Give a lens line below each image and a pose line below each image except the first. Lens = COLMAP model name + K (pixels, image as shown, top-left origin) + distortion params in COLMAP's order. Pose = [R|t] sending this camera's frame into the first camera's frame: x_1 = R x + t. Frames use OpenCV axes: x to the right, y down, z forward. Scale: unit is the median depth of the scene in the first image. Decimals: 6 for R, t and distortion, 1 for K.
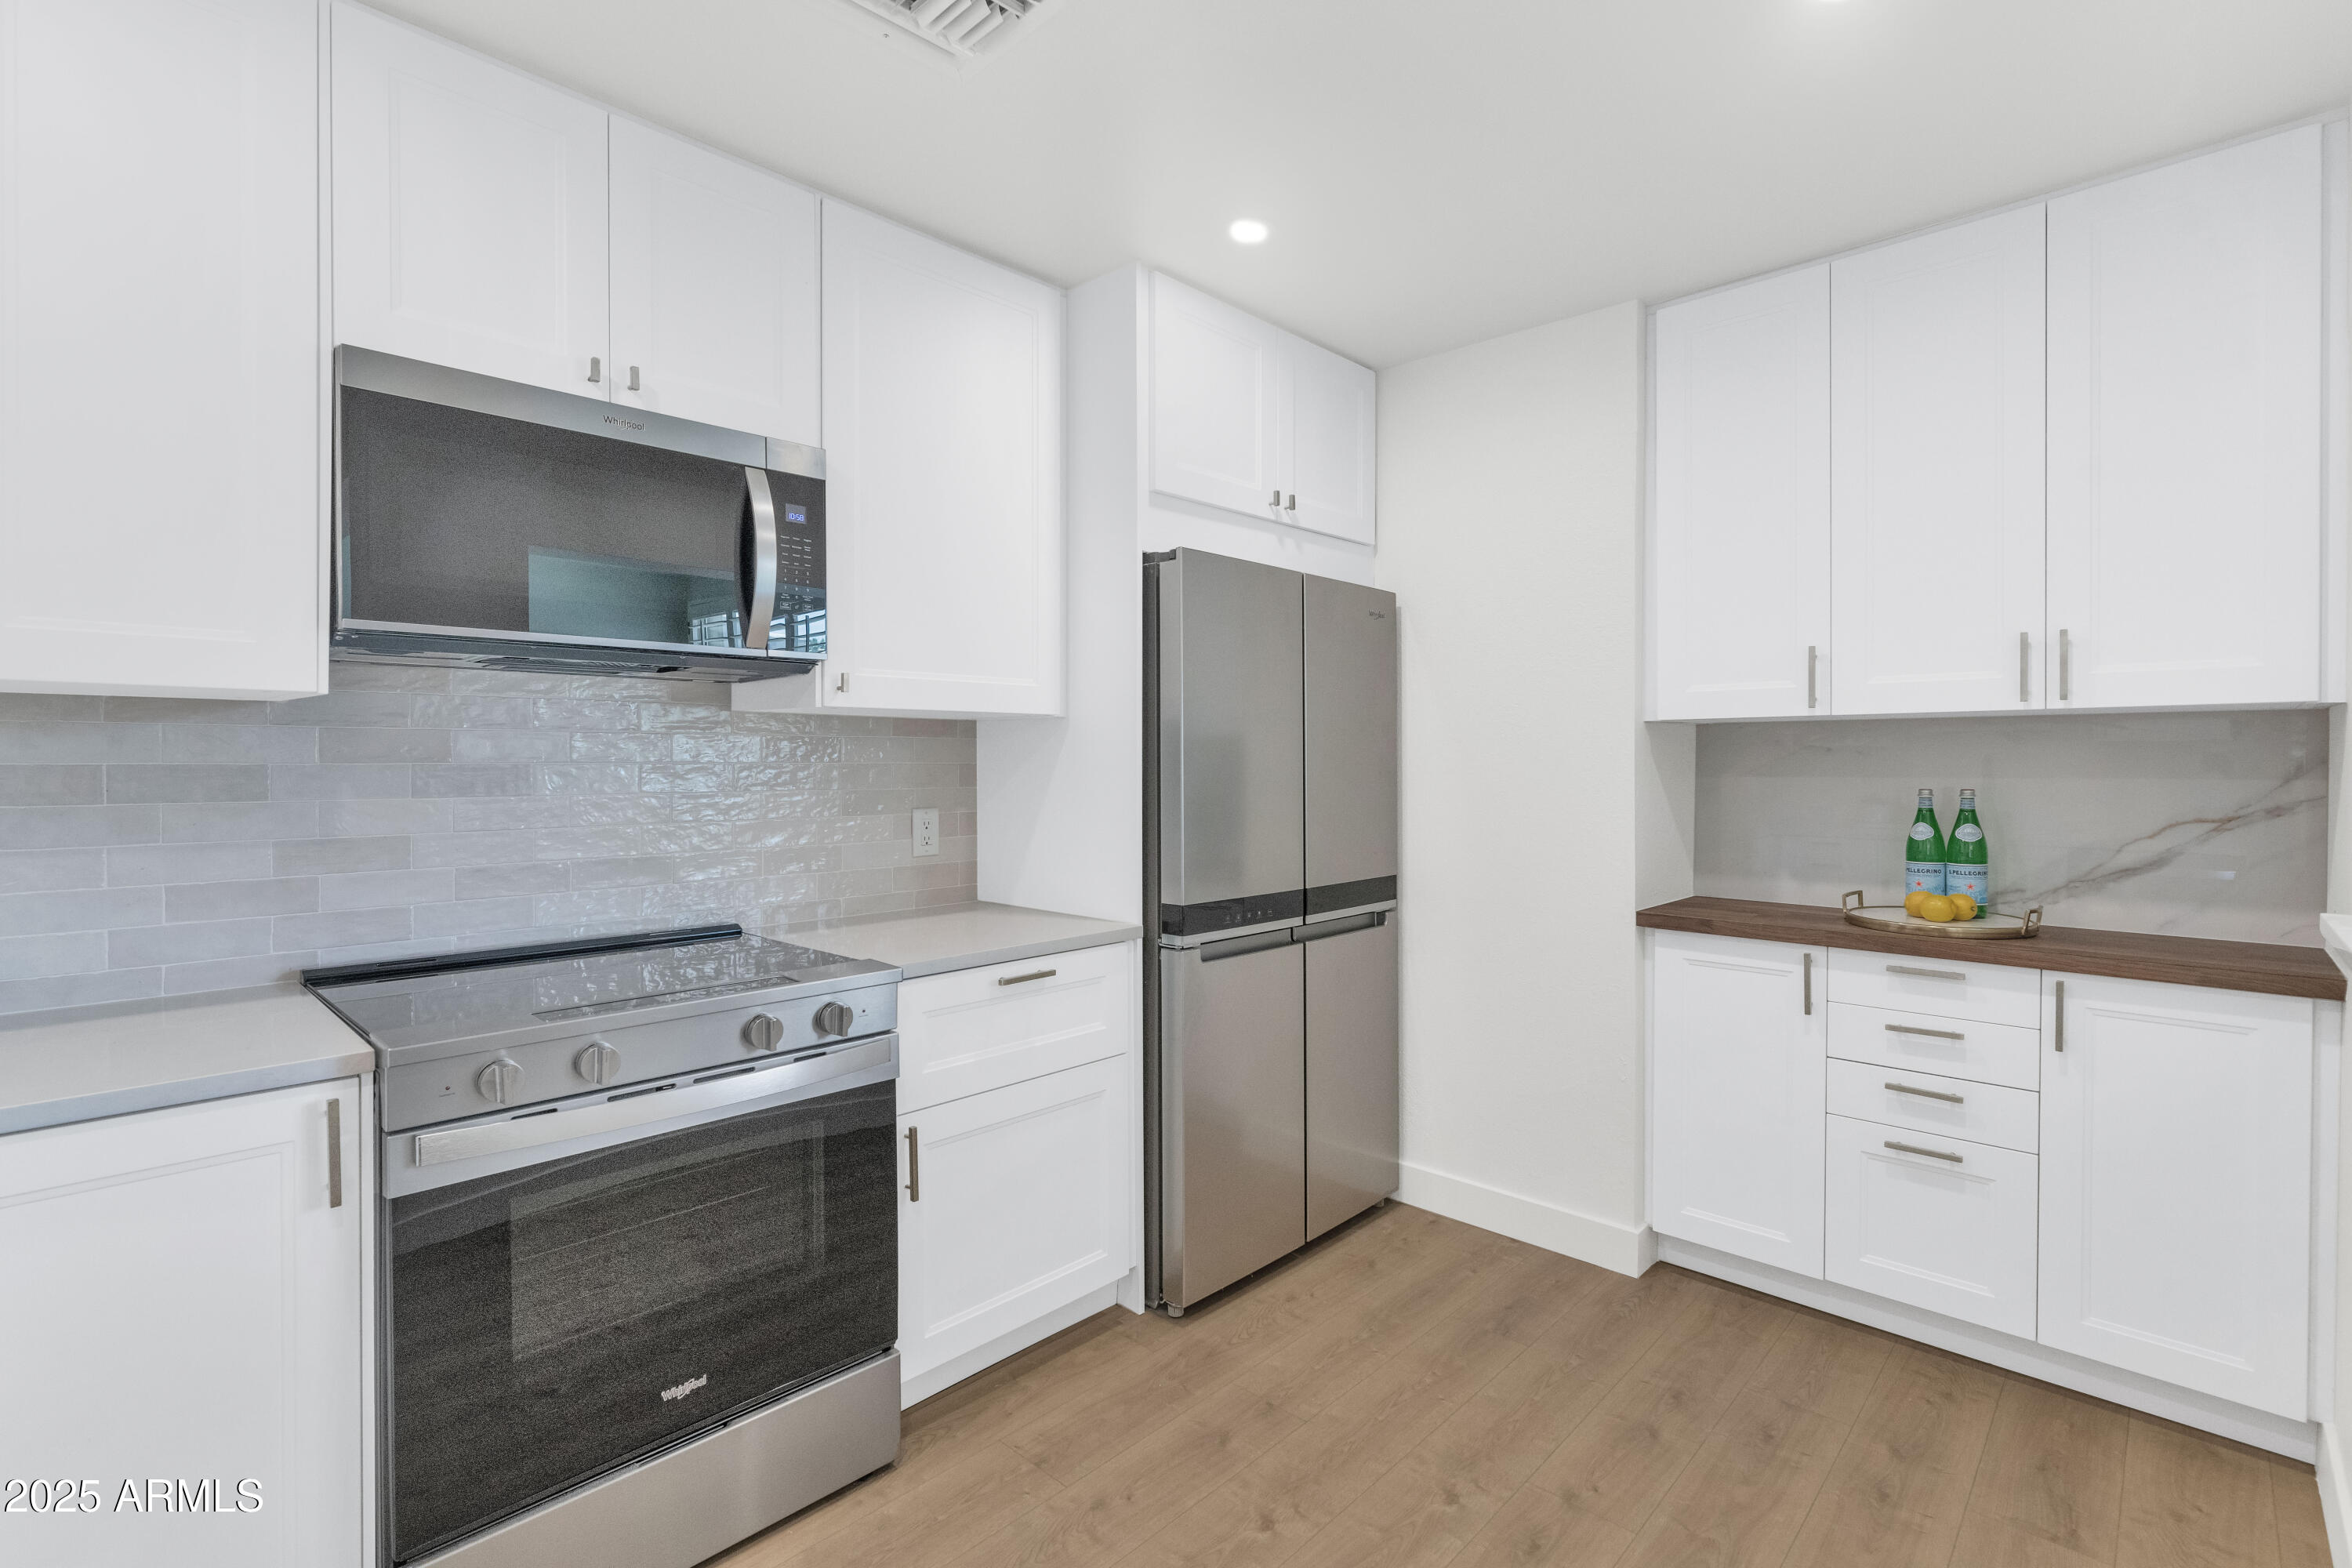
lens RADIAL K [[1086.0, 0, 1176.5], [0, 1086.0, 769.7], [0, 0, 1]] dist [-0.001417, 0.000146]
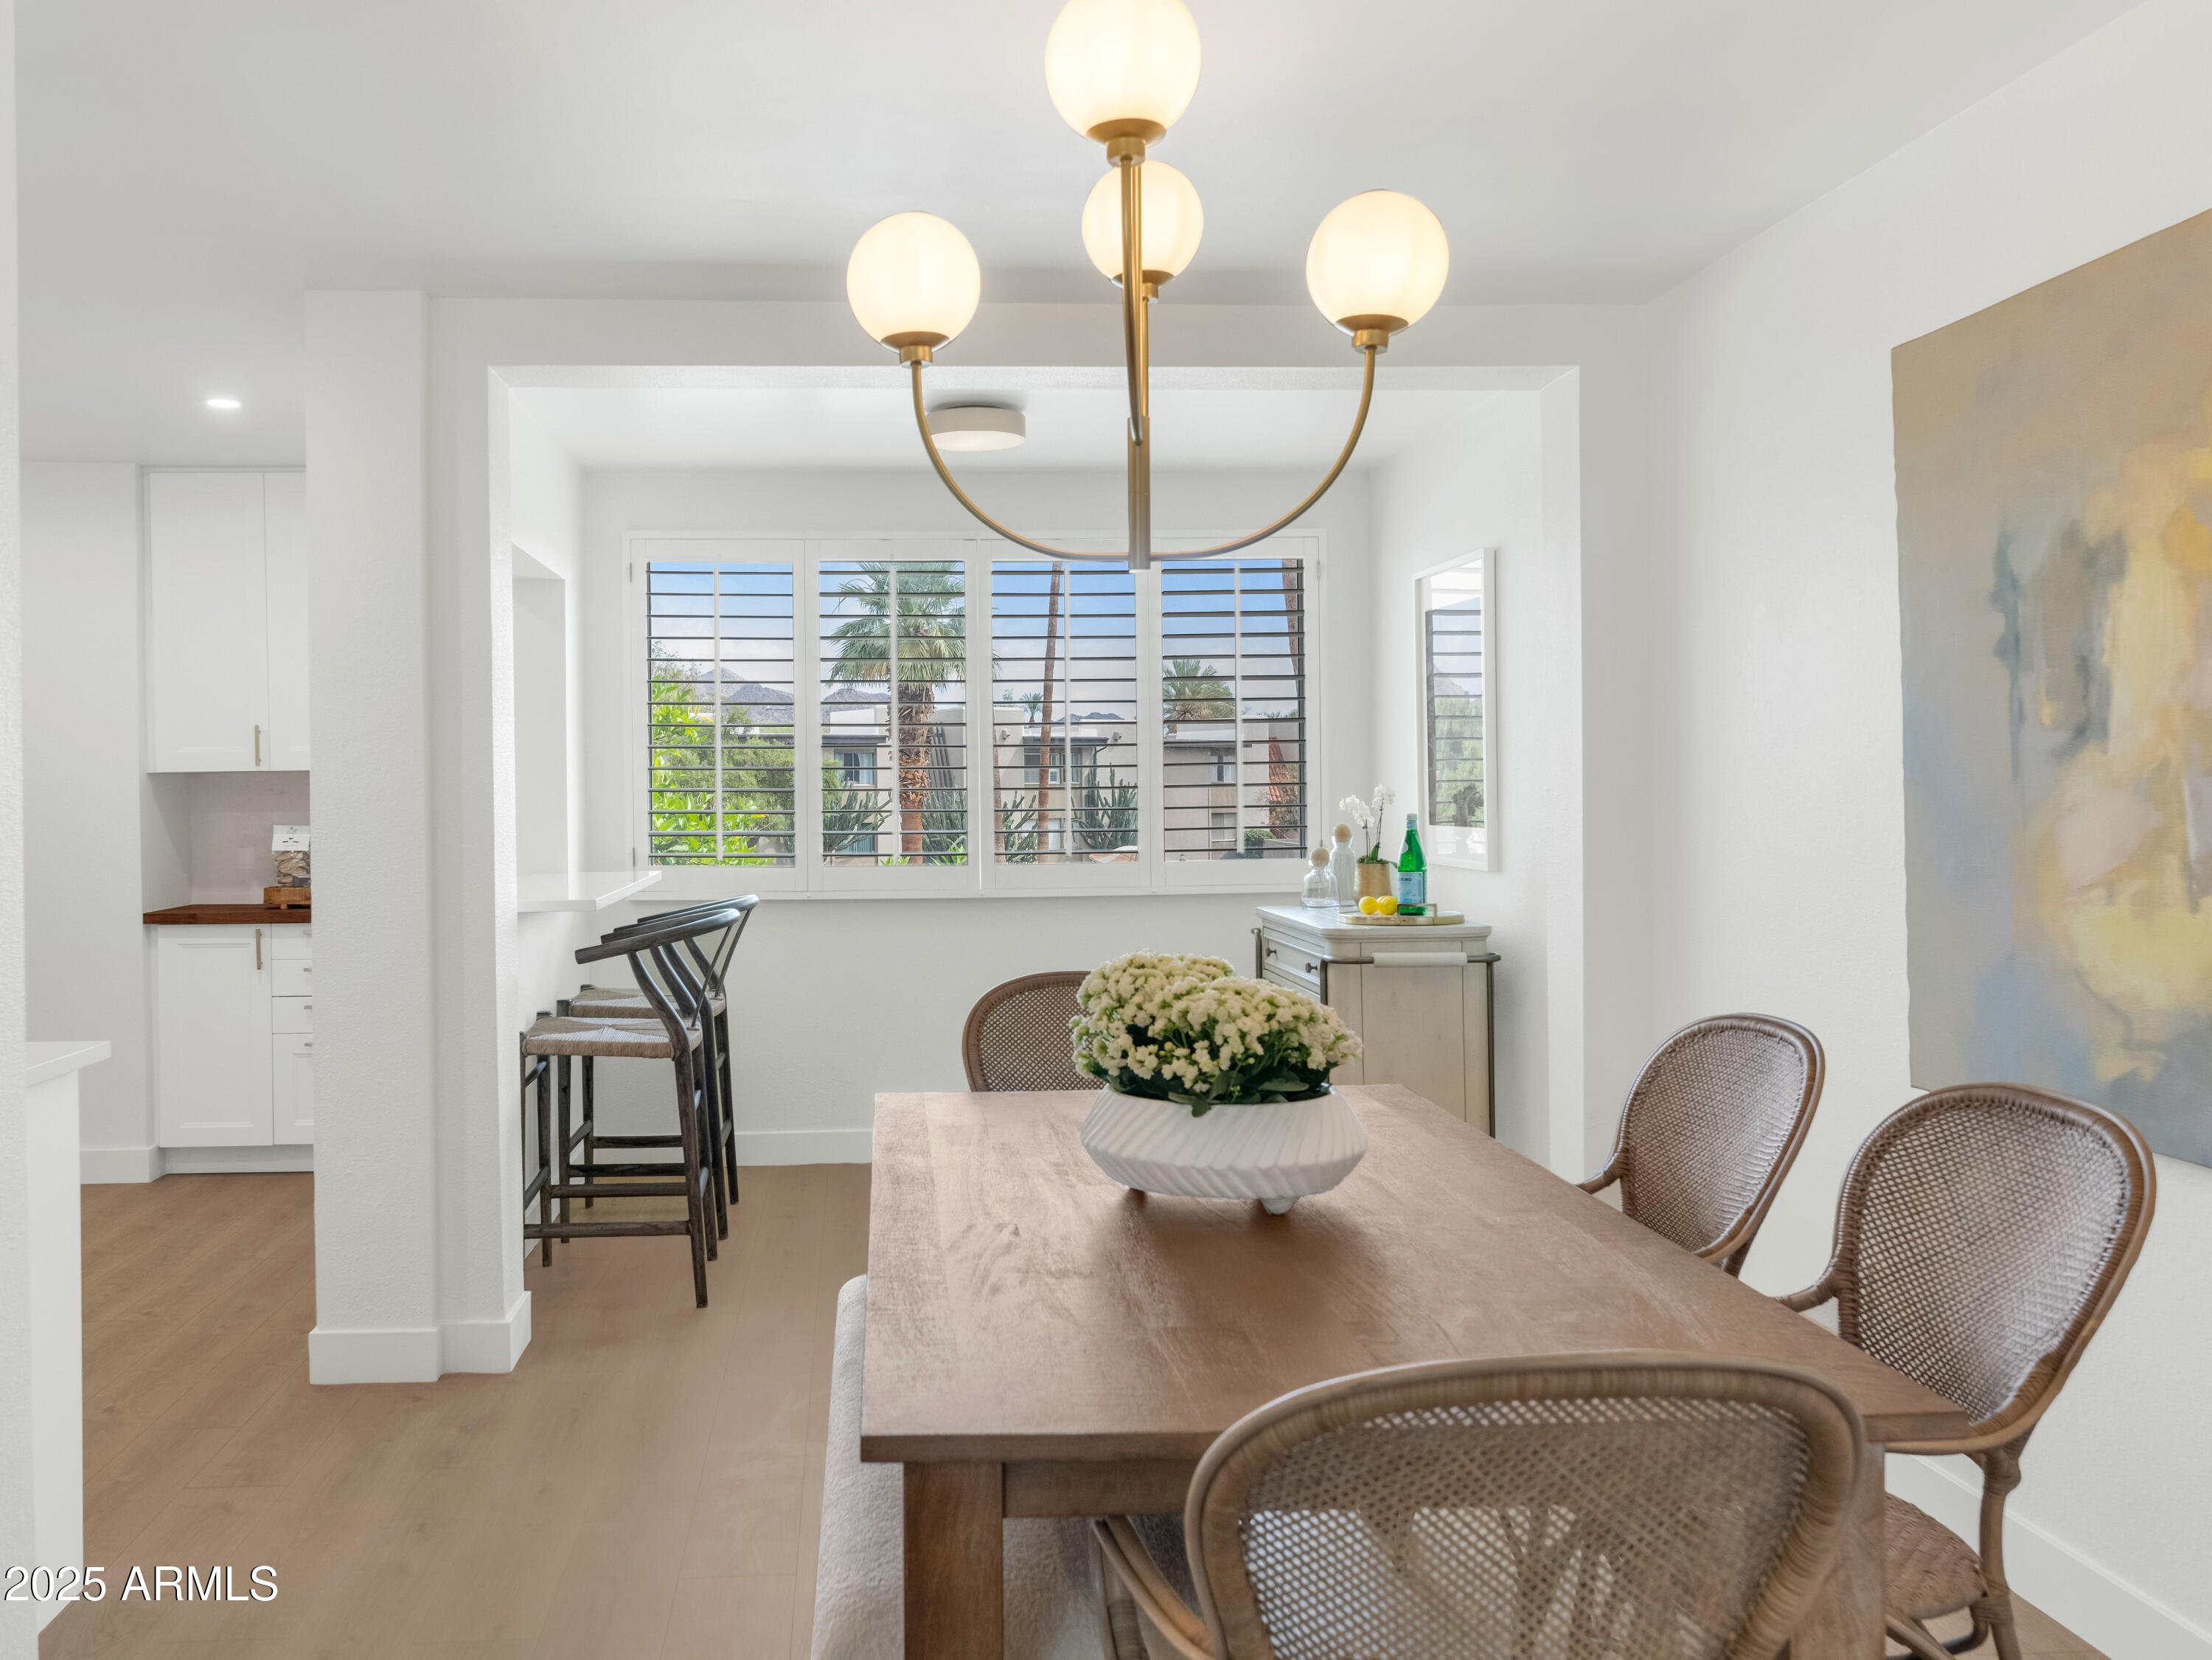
lens RADIAL K [[1698.4, 0, 983.9], [0, 1698.4, 799.4], [0, 0, 1]] dist [0.007817, 0.000835]
pose [[0.696506, -0.013743, 0.717419, -0.408939], [0.016547, 0.999858, 0.003088, -0.000983], [-0.717360, 0.009720, 0.696635, -1.372993]]
